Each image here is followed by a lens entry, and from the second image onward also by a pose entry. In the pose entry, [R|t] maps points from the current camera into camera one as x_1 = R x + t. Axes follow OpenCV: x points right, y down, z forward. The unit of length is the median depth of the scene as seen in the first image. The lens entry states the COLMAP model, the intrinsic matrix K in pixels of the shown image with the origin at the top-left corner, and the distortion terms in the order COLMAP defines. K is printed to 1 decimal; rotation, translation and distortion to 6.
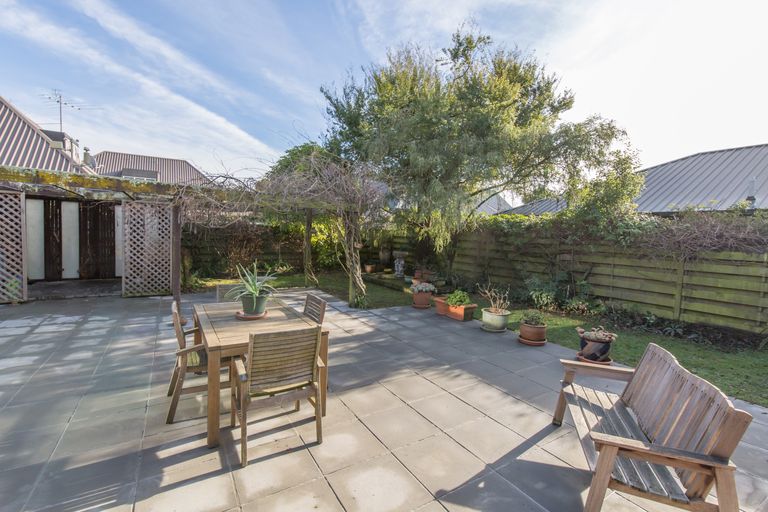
lens RADIAL K [[335.1, 0, 384.0], [0, 335.1, 256.0], [0, 0, 1]] dist [0.000409, -0.000032]
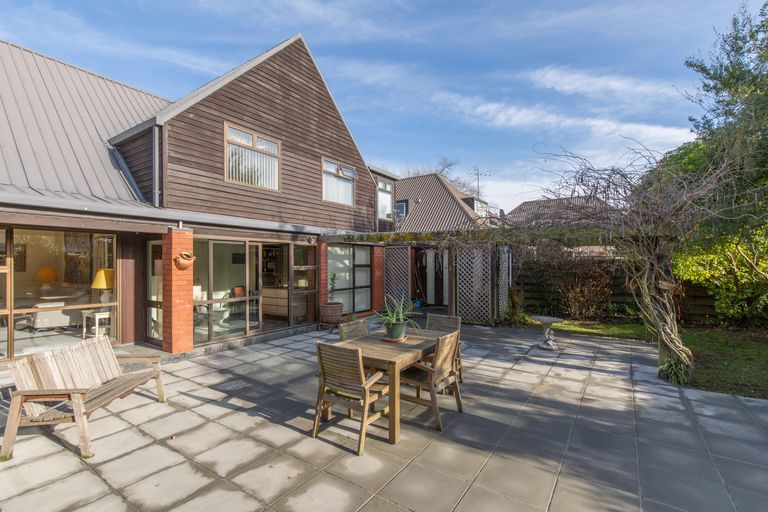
lens RADIAL K [[355.5, 0, 382.5], [0, 355.5, 269.3], [0, 0, 1]] dist [0.001477, 0.000311]
pose [[0.401743, -0.021100, -0.915510, 0.474145], [-0.047097, 0.997935, -0.043666, -0.007053], [0.914541, 0.060660, 0.399919, 0.281947]]
